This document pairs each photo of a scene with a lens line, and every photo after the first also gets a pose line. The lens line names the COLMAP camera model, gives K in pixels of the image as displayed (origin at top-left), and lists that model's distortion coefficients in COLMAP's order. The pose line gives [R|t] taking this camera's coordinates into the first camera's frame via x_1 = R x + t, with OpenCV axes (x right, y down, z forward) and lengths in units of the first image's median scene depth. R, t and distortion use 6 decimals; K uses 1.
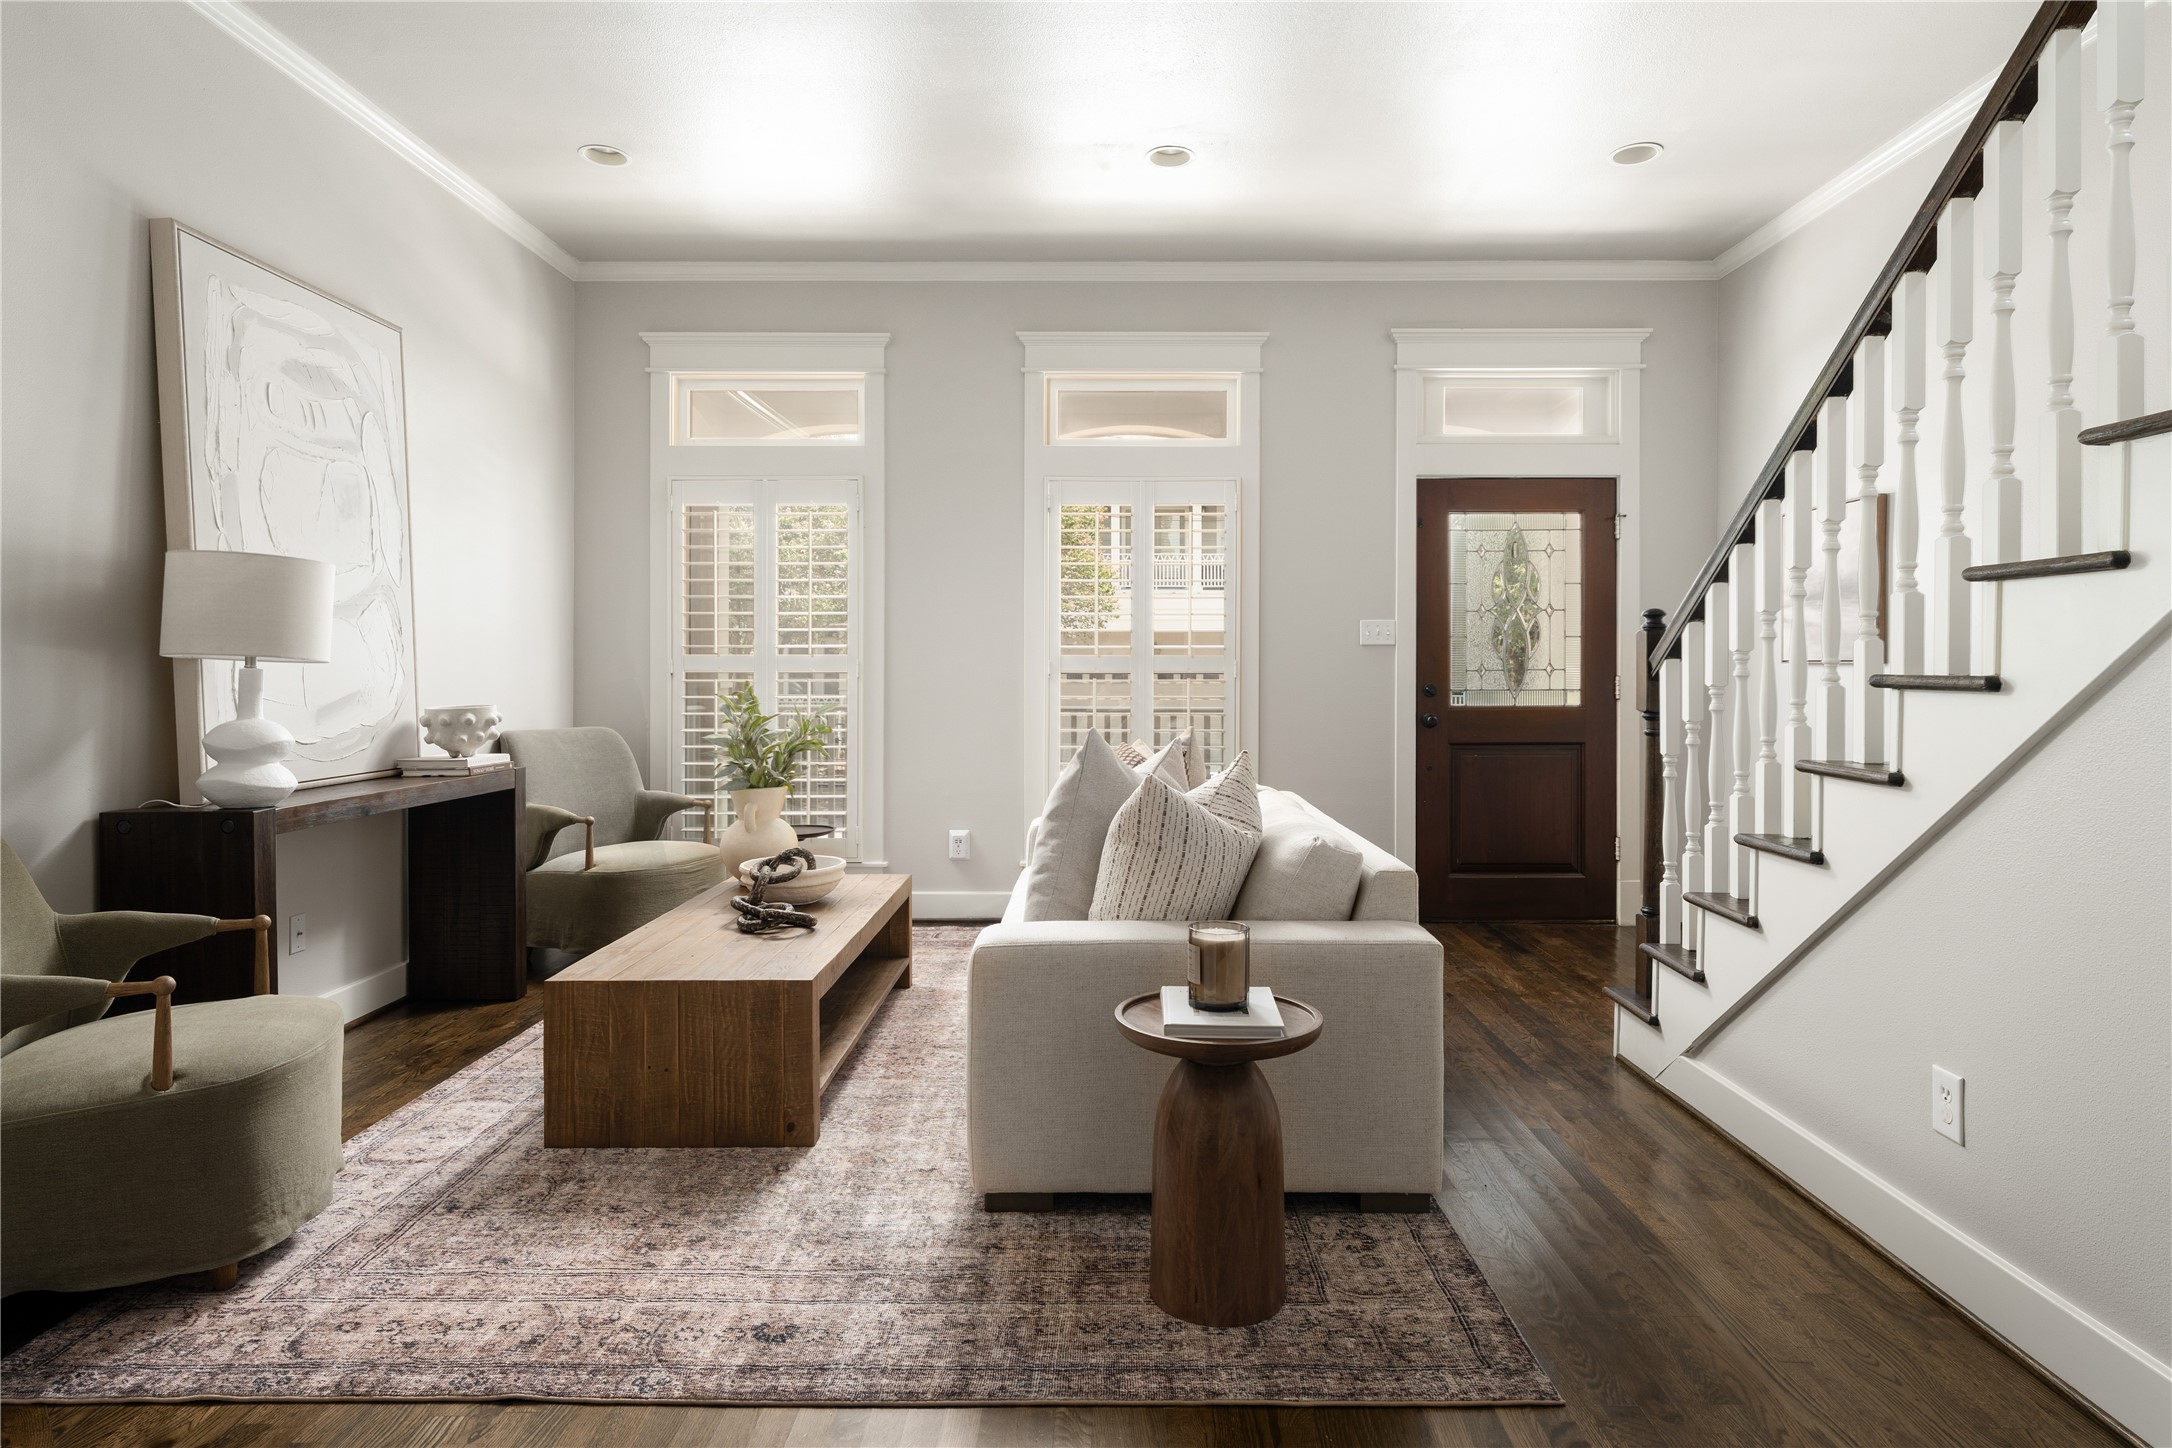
lens RADIAL K [[1178.6, 0, 1086.6], [0, 1178.6, 665.4], [0, 0, 1]] dist [-0.000703, -0.000195]
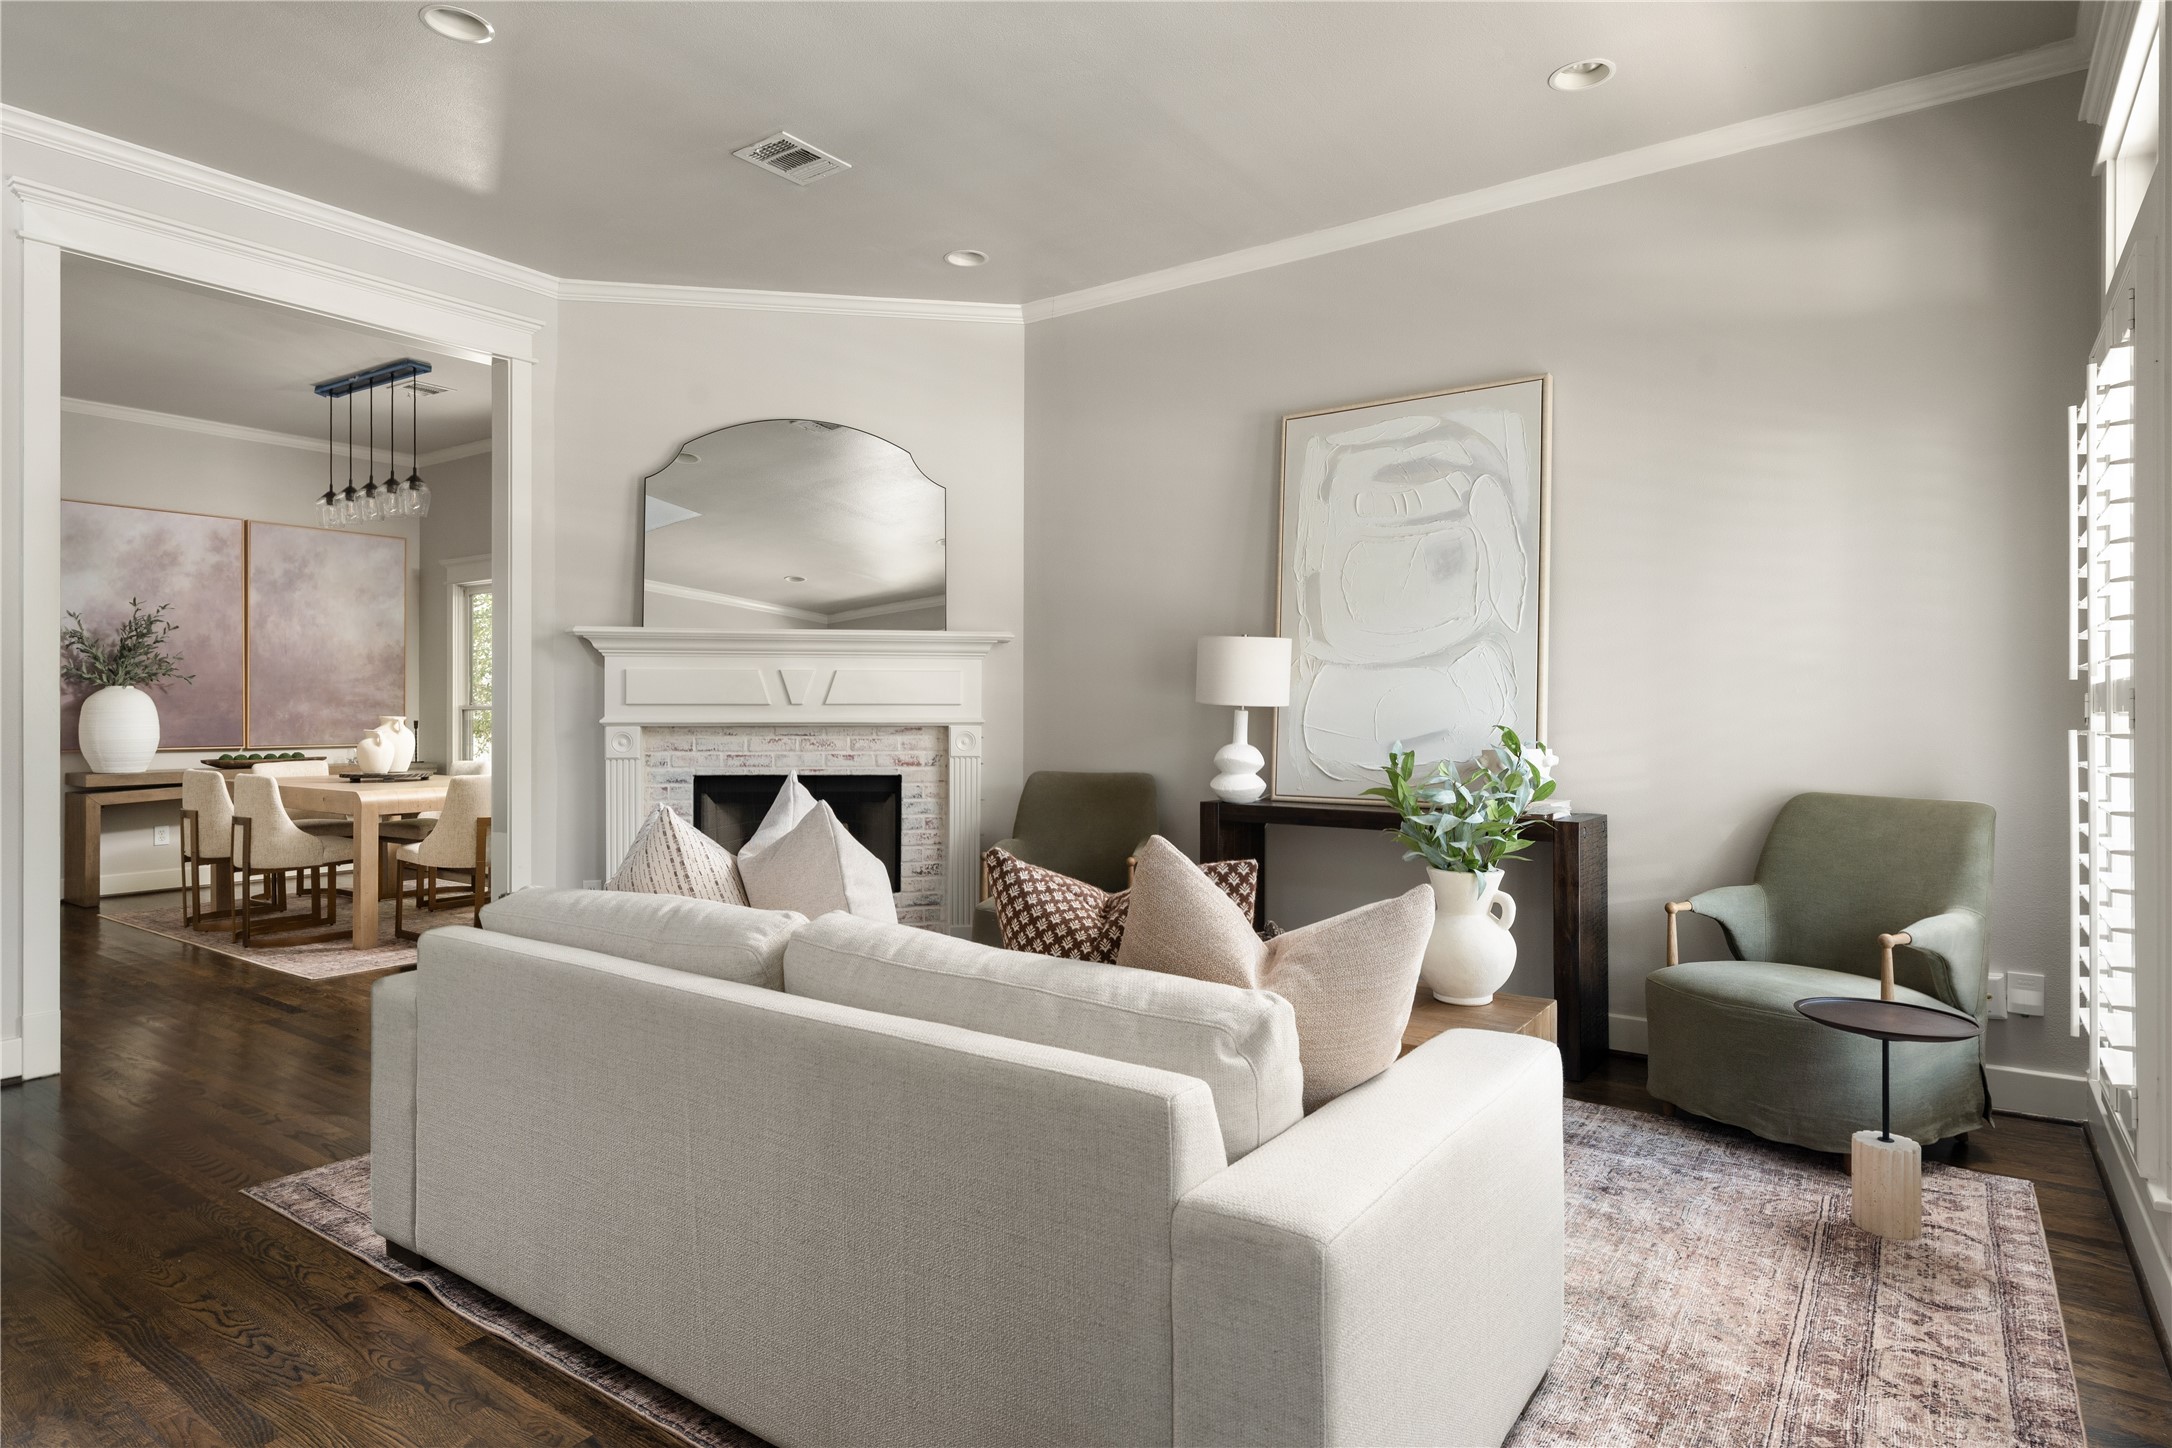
lens RADIAL K [[1212.5, 0, 1086.0], [0, 1212.5, 724.0], [0, 0, 1]] dist [-0.000886, -0.000602]
pose [[-0.570293, 0.005291, -0.821424, 0.609756], [-0.001790, 0.999969, 0.007684, 0.006353], [0.821439, 0.005853, -0.570266, 1.593547]]
